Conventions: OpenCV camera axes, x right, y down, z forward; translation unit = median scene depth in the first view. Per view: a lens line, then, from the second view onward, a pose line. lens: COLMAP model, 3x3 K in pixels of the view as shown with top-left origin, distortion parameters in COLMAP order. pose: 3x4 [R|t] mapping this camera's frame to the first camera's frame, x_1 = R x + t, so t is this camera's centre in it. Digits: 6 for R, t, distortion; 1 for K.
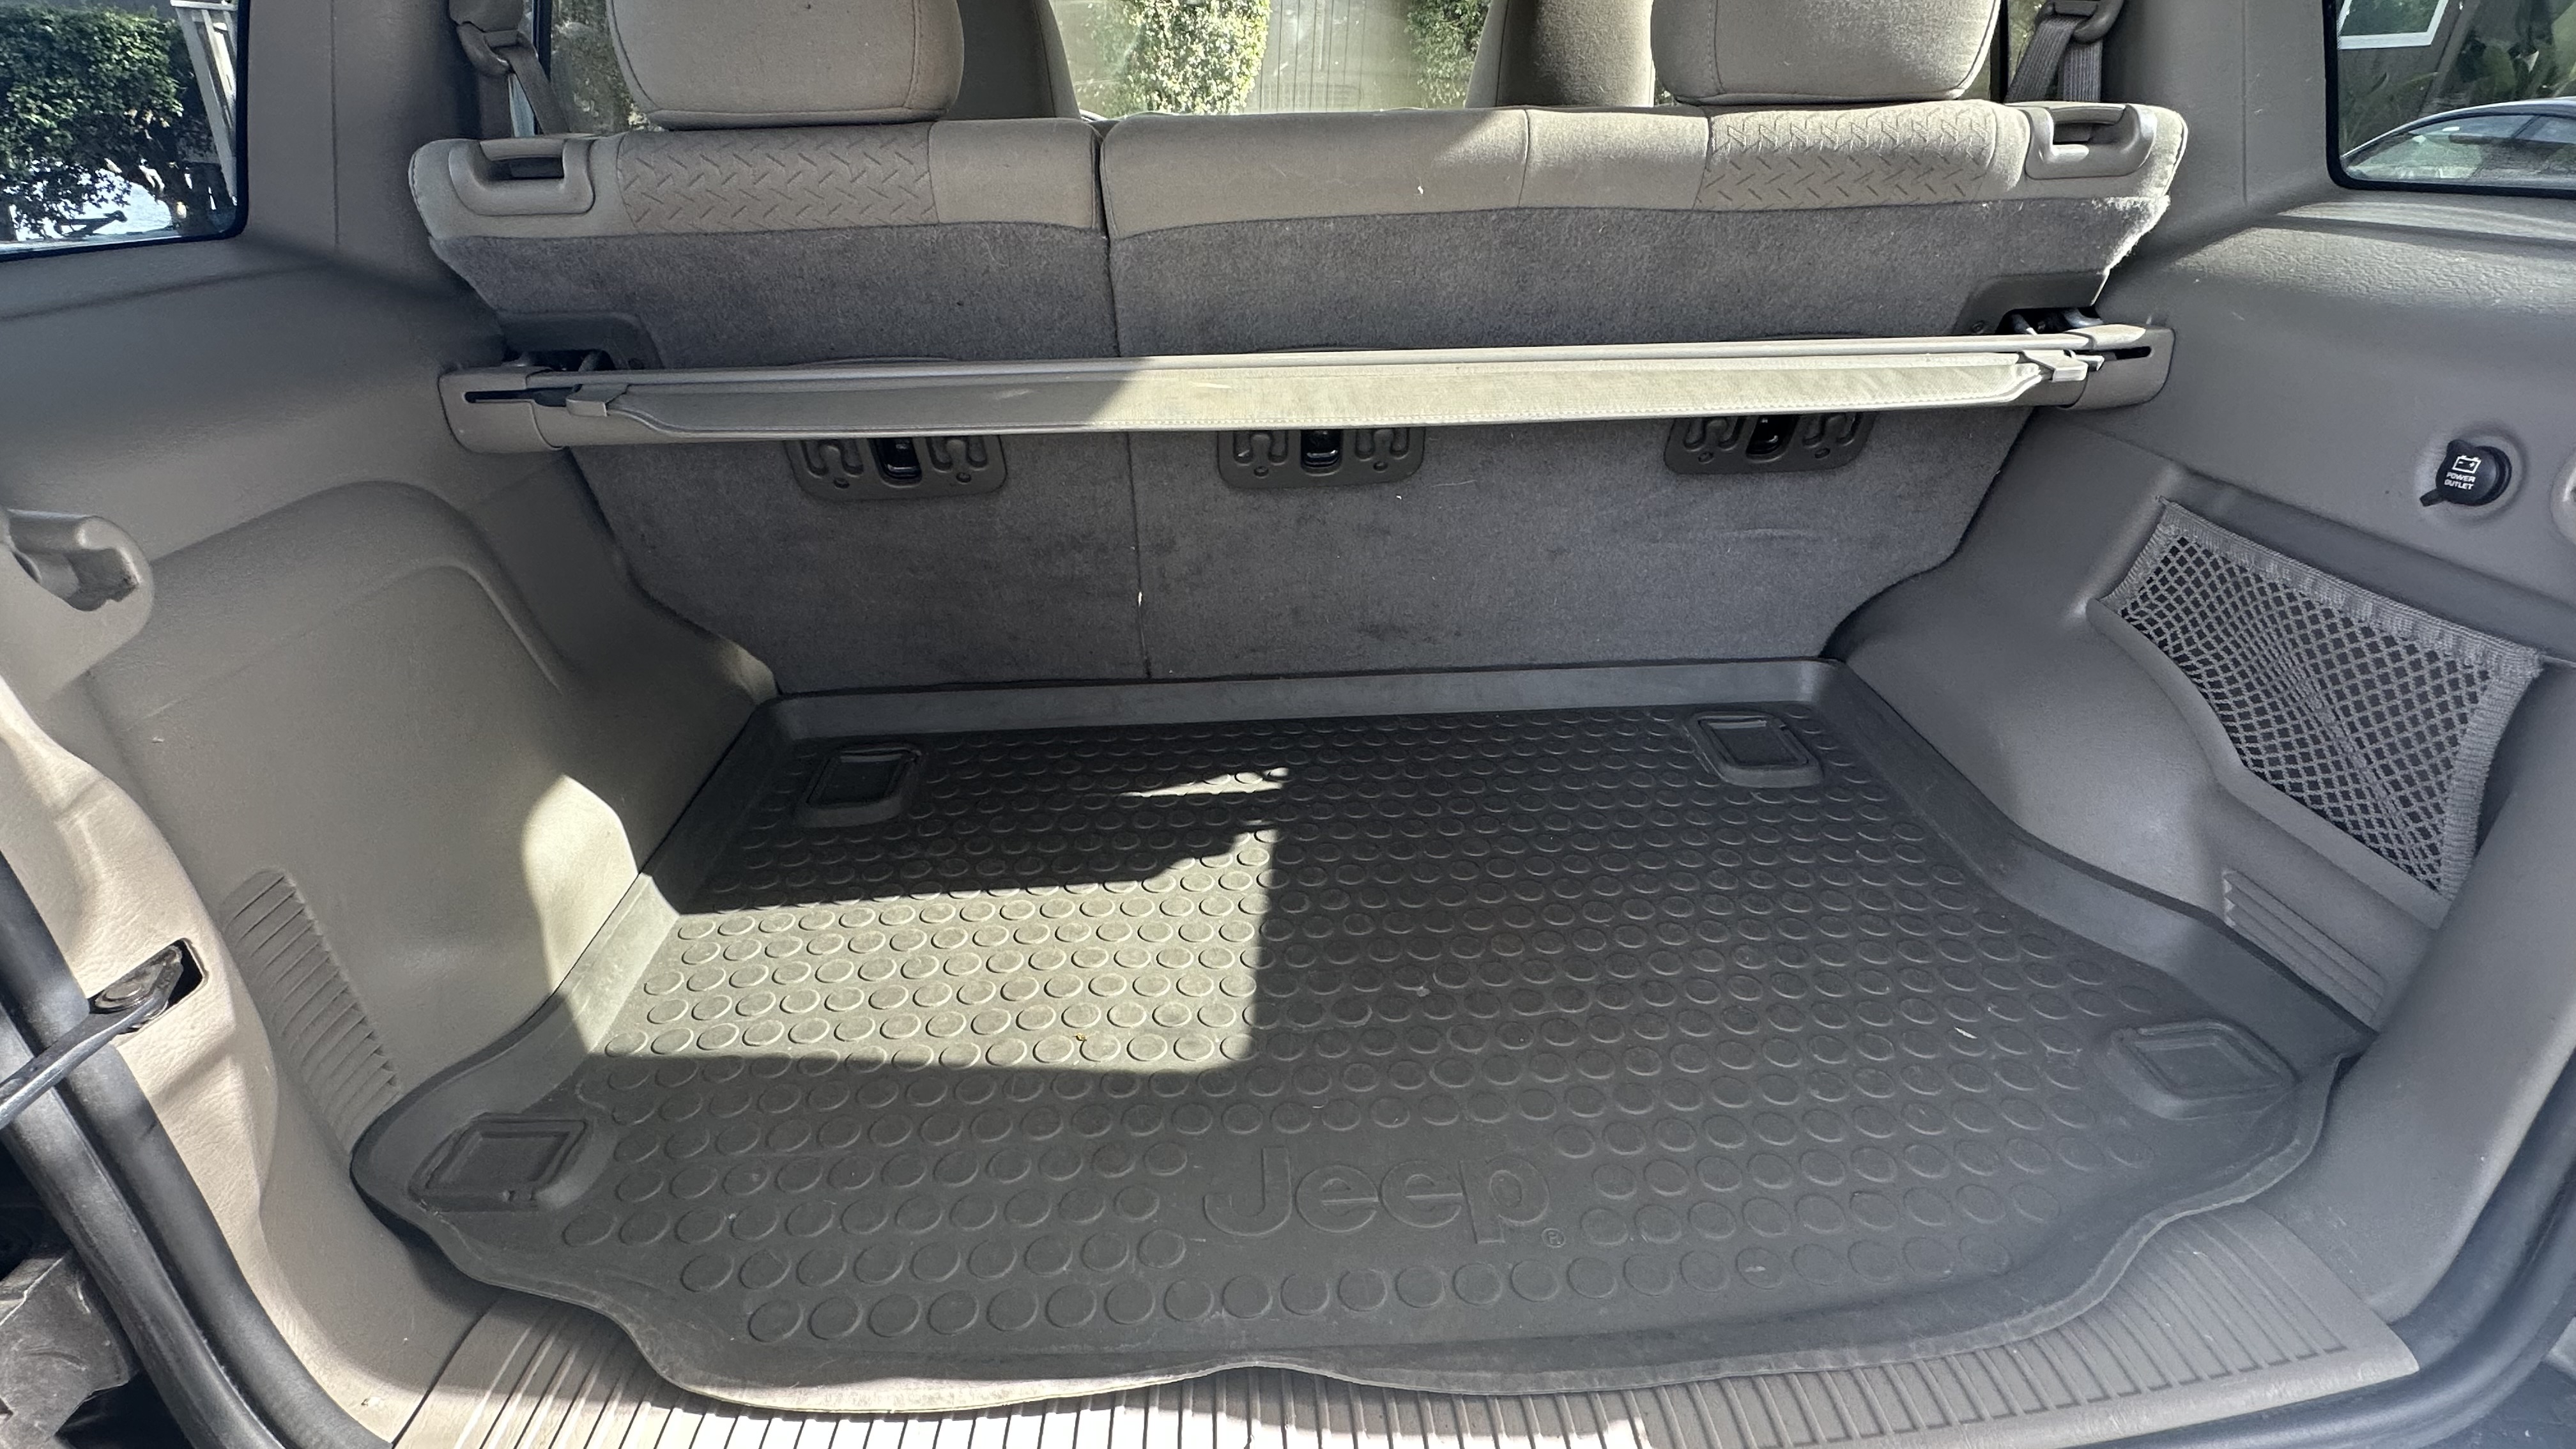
lens RADIAL K [[1222.0, 0, 1303.9], [0, 1222.0, 719.2], [0, 0, 1]] dist [-0.003283, 0.000714]
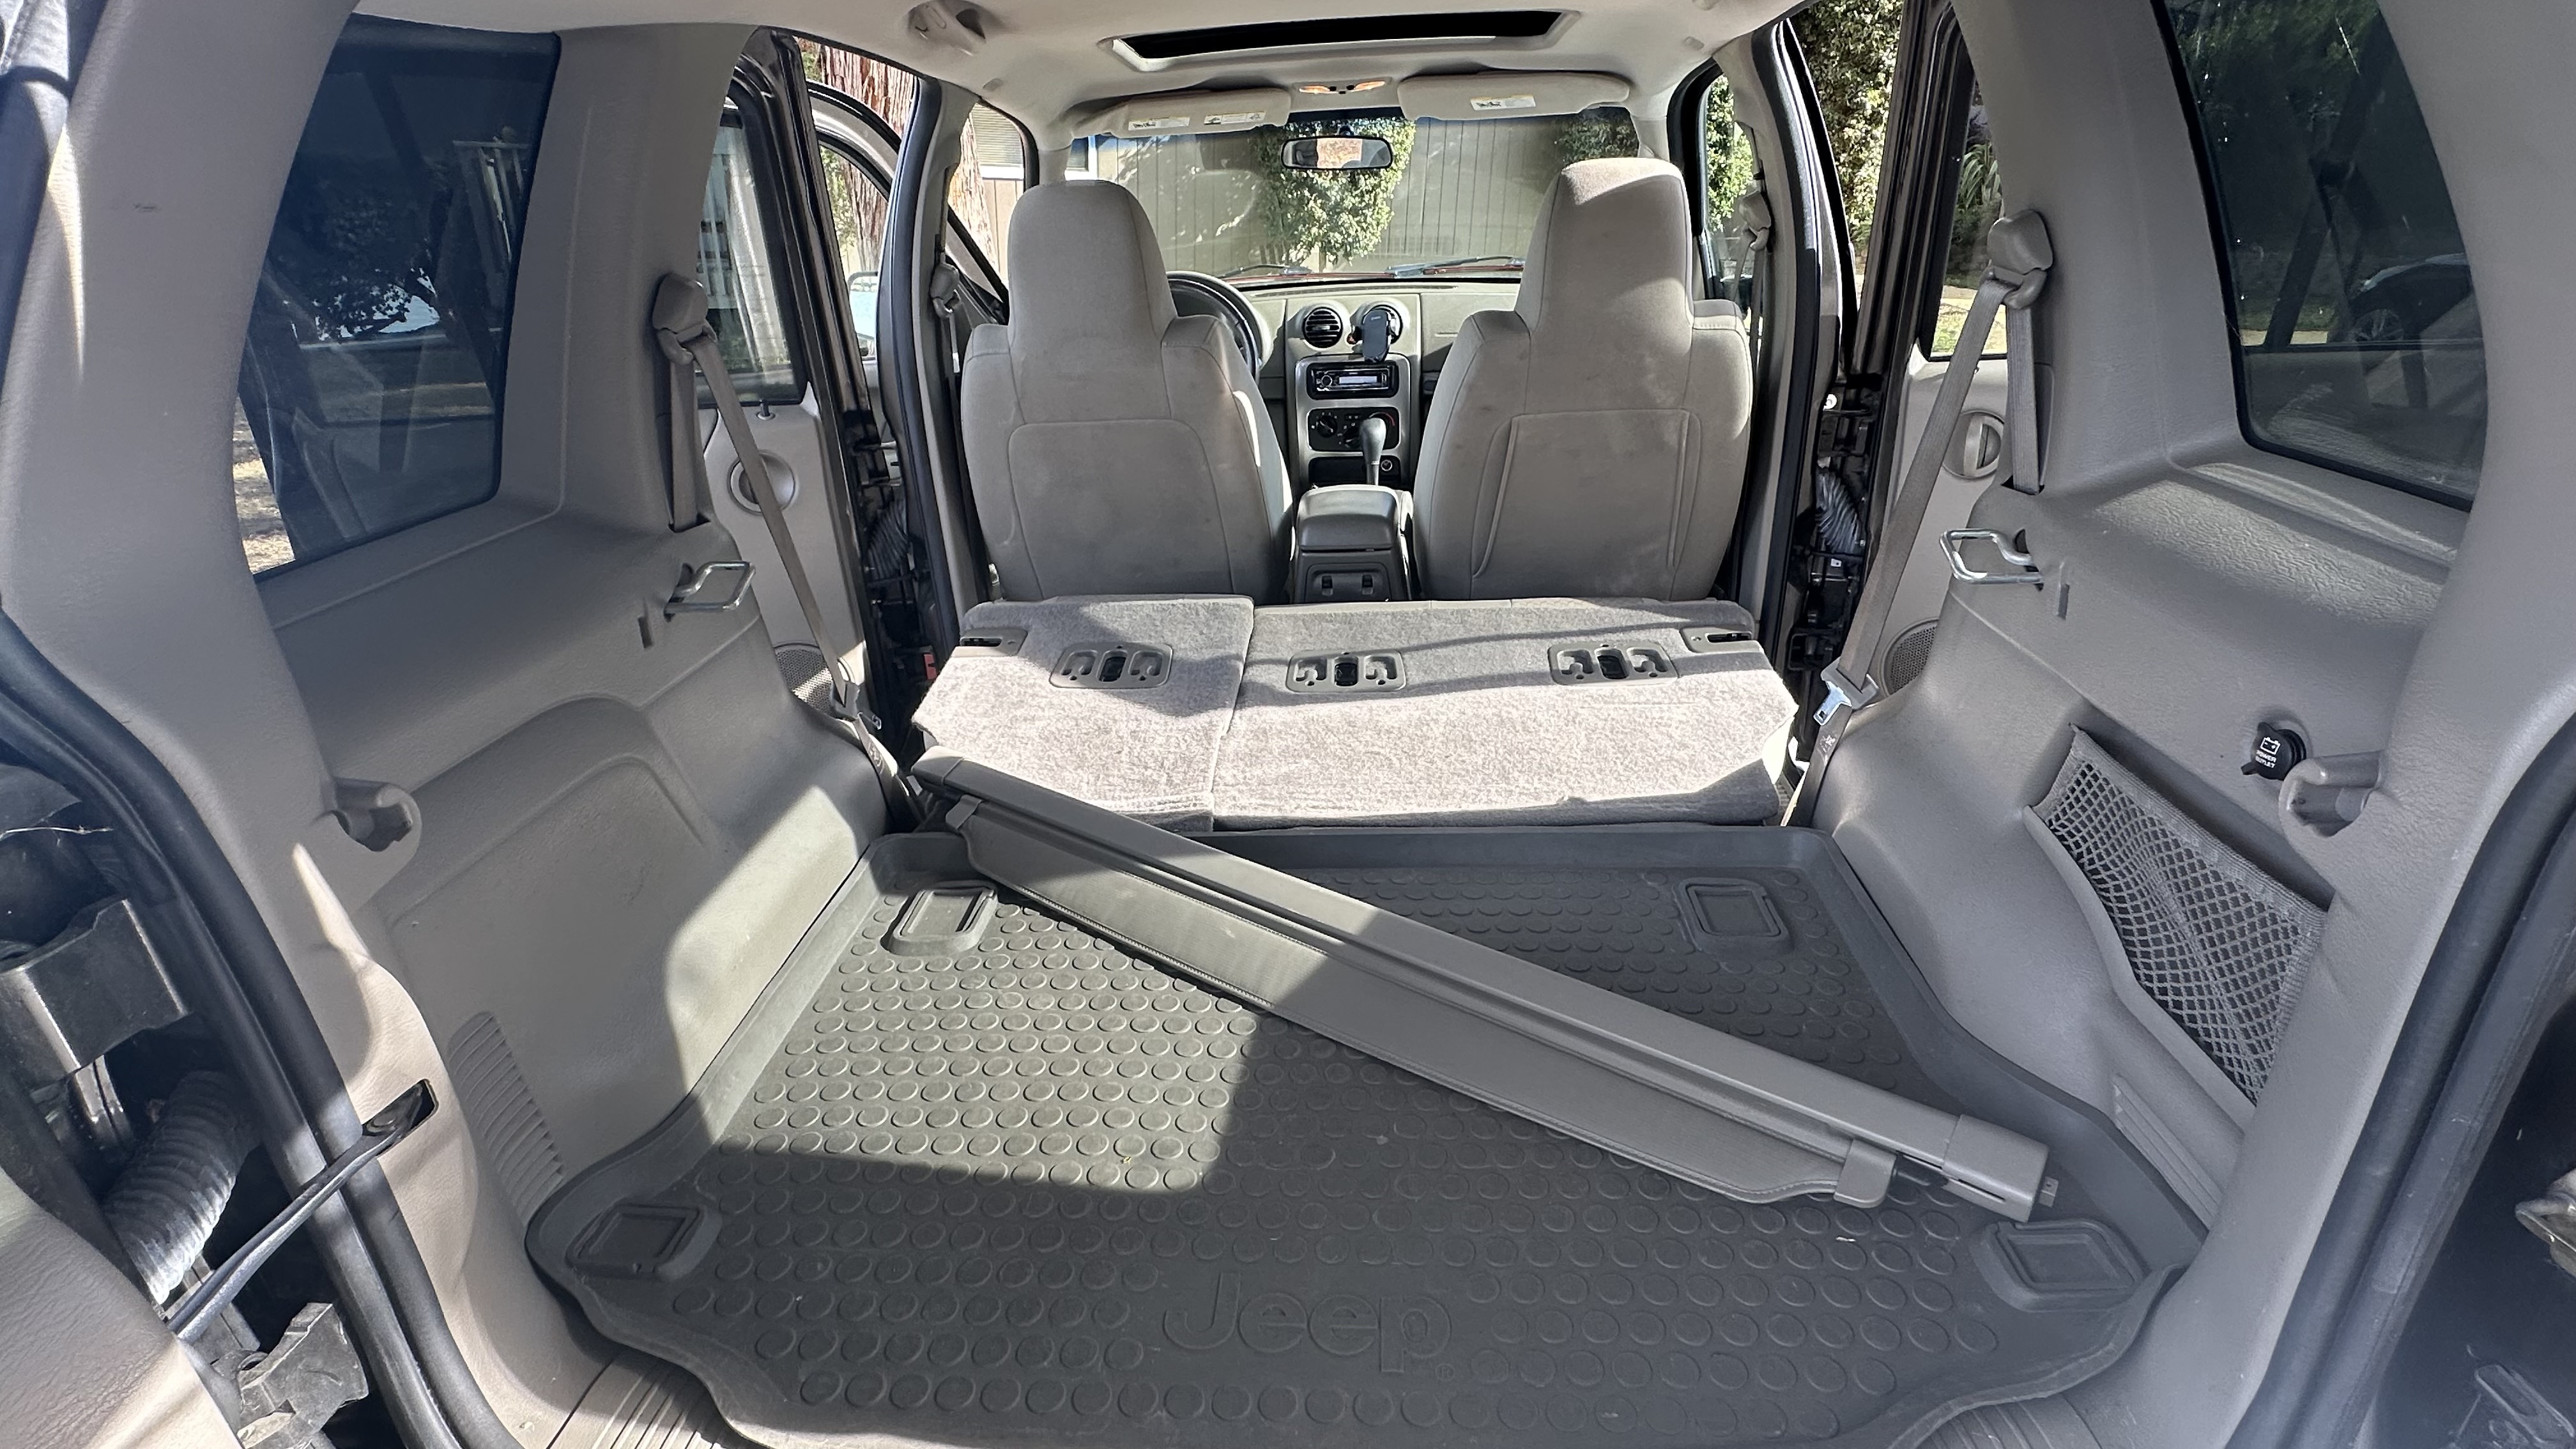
lens RADIAL K [[1222.0, 0, 1303.9], [0, 1222.0, 719.2], [0, 0, 1]] dist [-0.003283, 0.000714]
pose [[0.992658, 0.023183, -0.118710, 0.168773], [-0.029185, 0.998368, -0.049079, -0.131299], [0.117378, 0.052184, 0.991715, -0.203953]]
